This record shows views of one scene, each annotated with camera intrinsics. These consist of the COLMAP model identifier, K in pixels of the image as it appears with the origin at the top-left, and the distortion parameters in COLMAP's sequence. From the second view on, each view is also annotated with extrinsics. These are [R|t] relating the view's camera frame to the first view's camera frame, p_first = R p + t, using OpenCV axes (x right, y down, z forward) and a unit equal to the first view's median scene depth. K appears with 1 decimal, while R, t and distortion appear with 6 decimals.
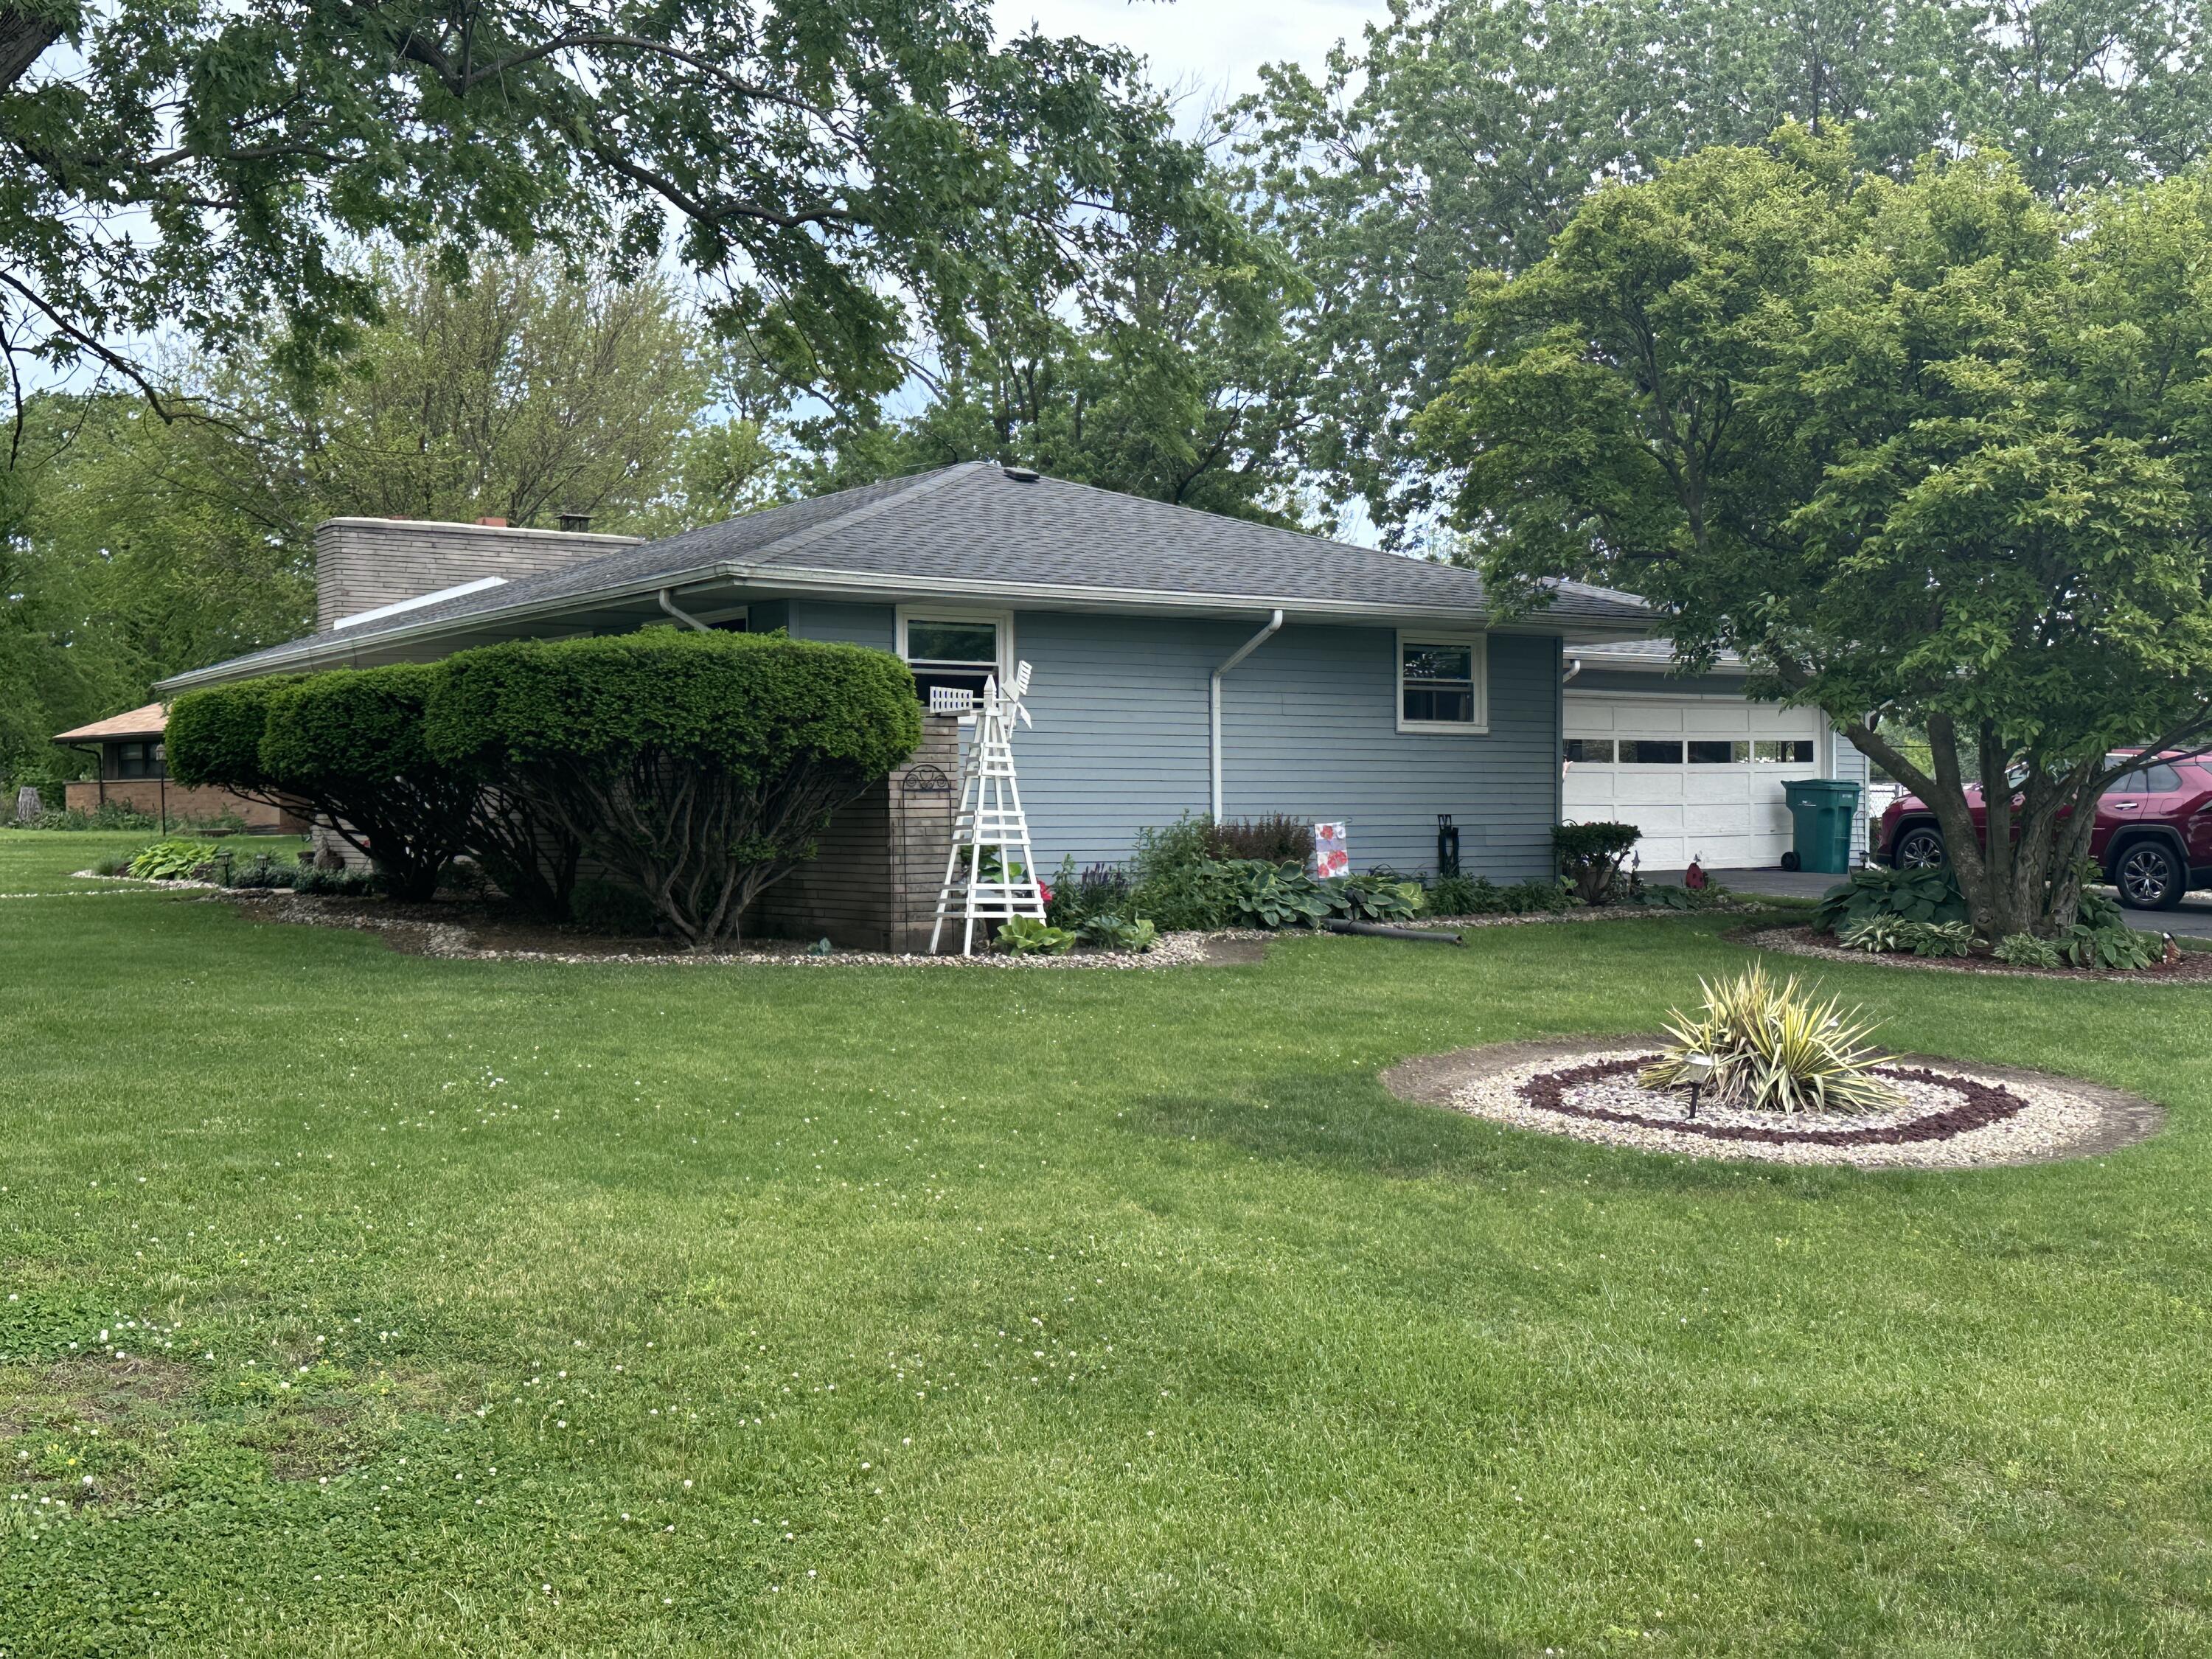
lens RADIAL K [[2581.0, 0, 1106.0], [0, 2581.0, 829.5], [0, 0, 1]] dist [0.113921, -0.004906]
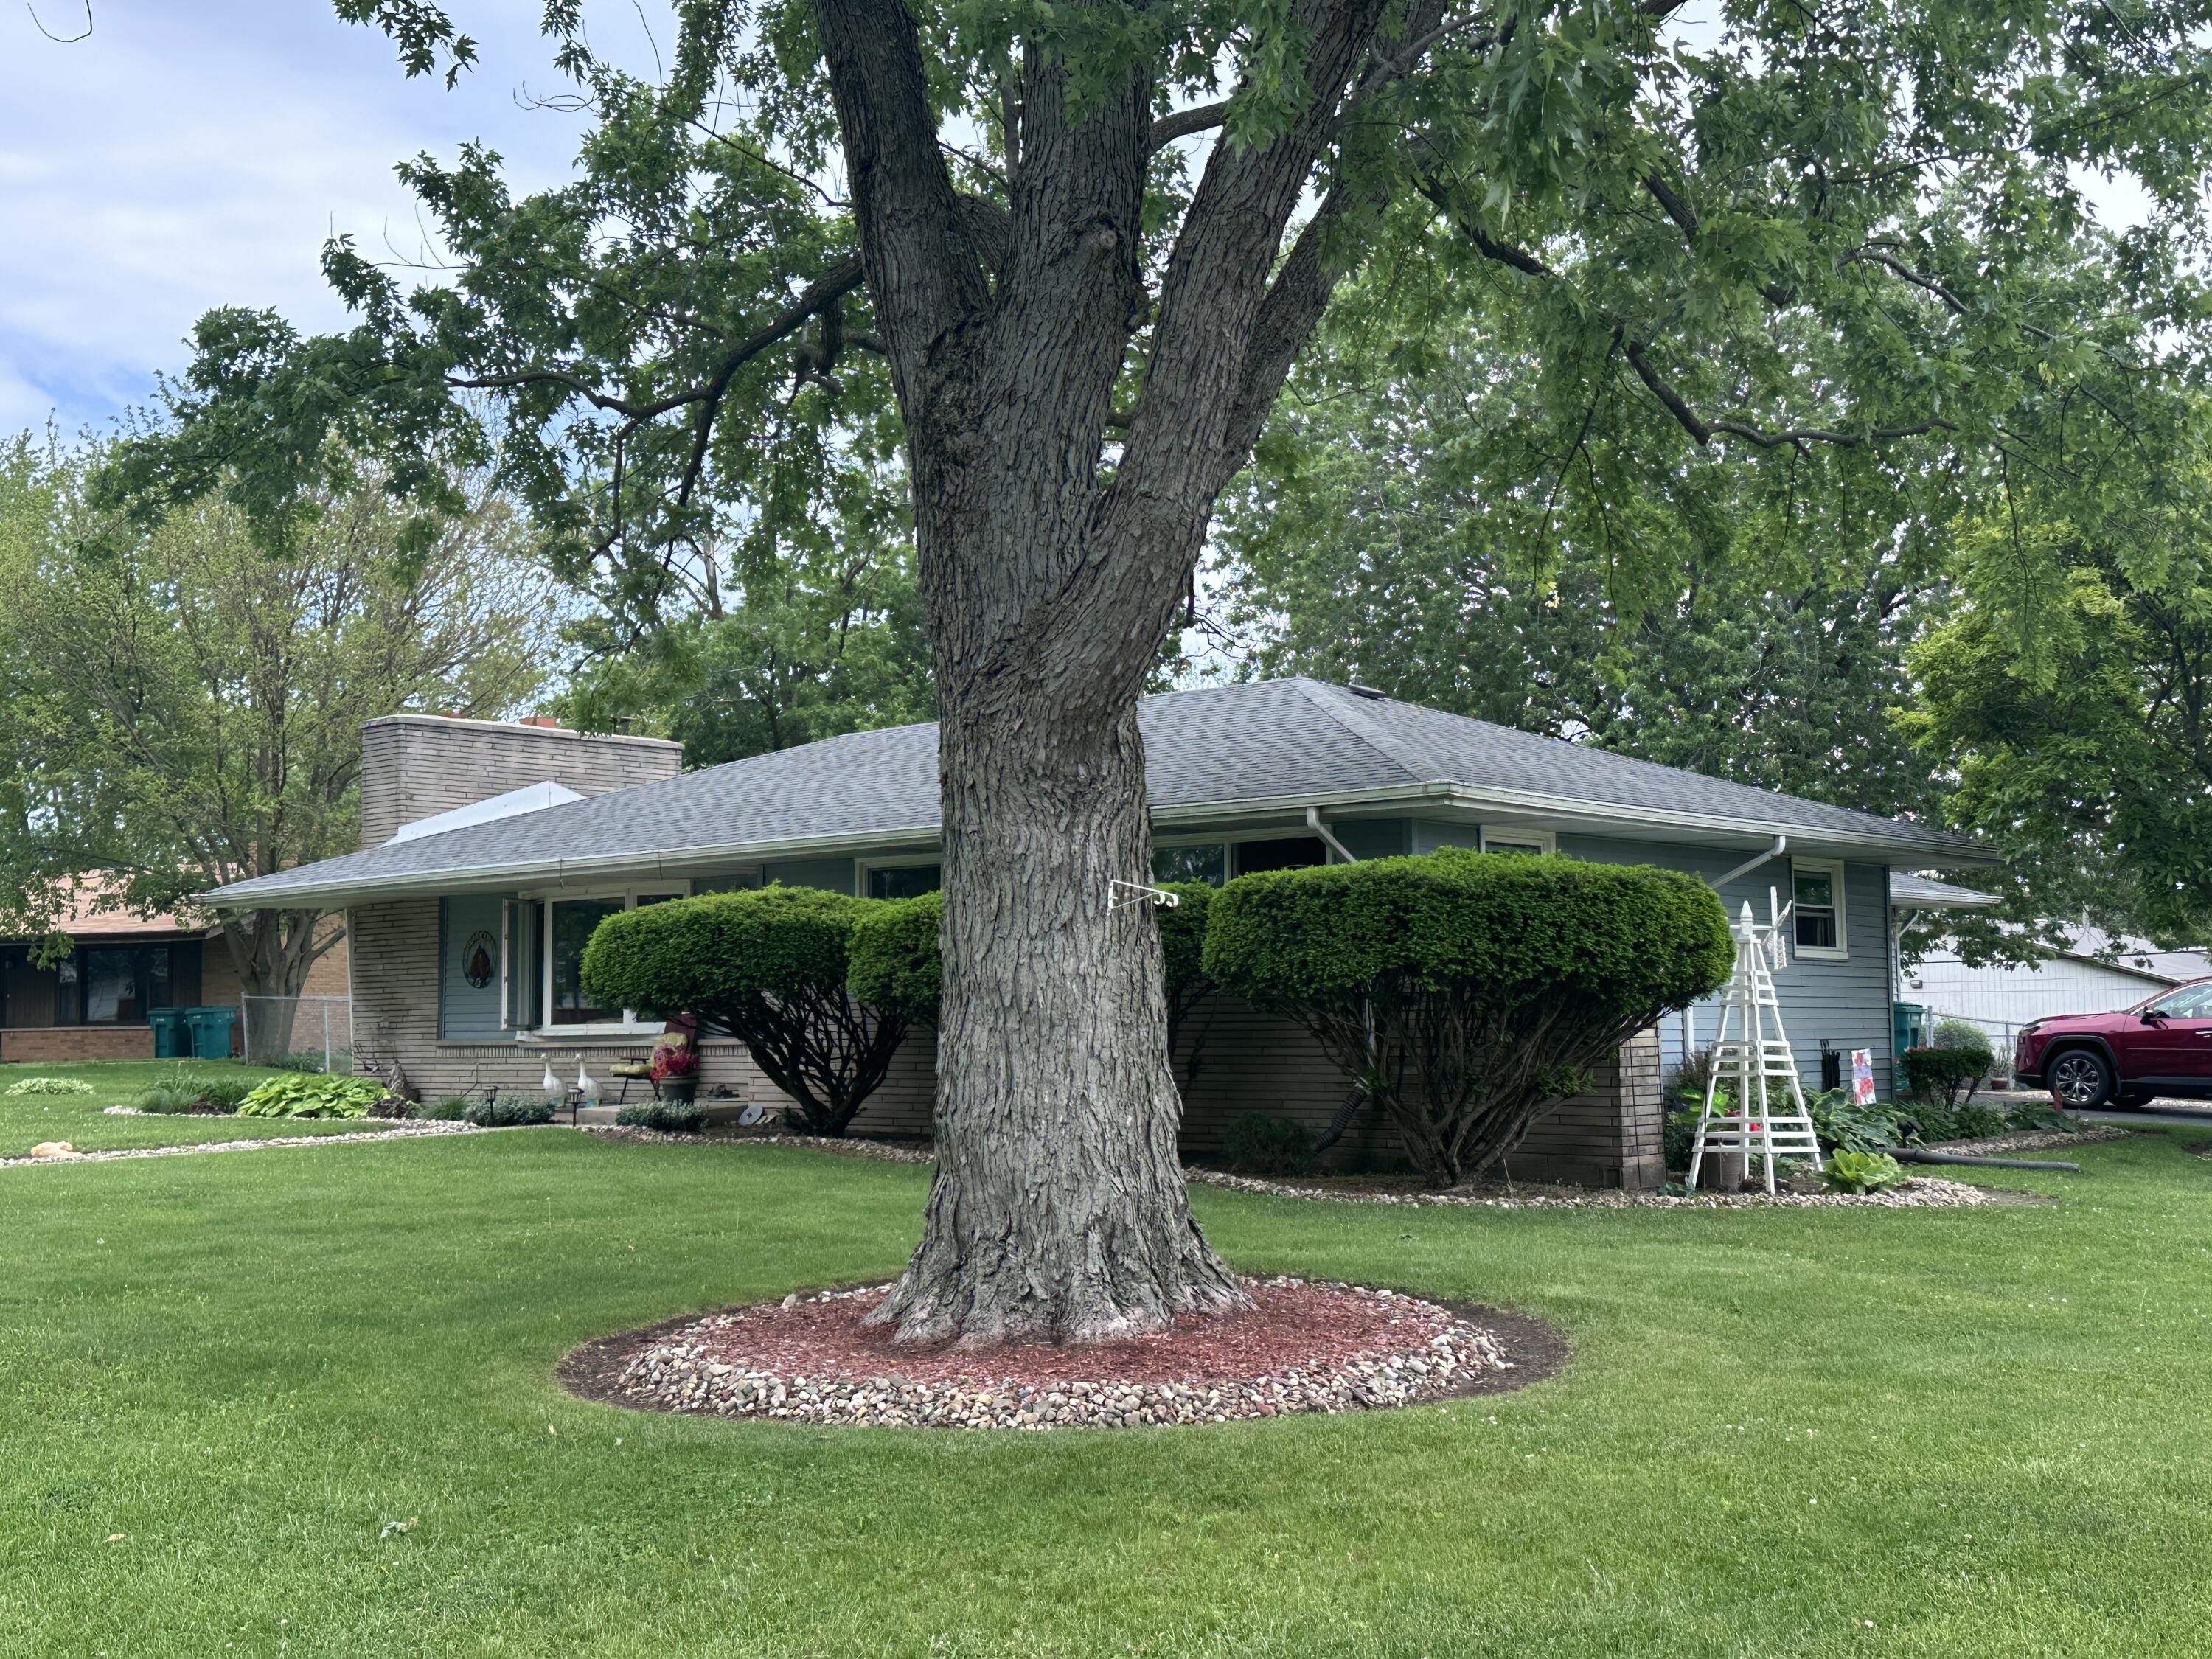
lens RADIAL K [[2581.0, 0, 1106.0], [0, 2581.0, 829.5], [0, 0, 1]] dist [0.113921, -0.004906]
pose [[0.965181, 0.016705, 0.261050, -0.451406], [0.004607, 0.996719, -0.080813, -0.007203], [-0.261544, 0.079202, 0.961937, 0.097276]]
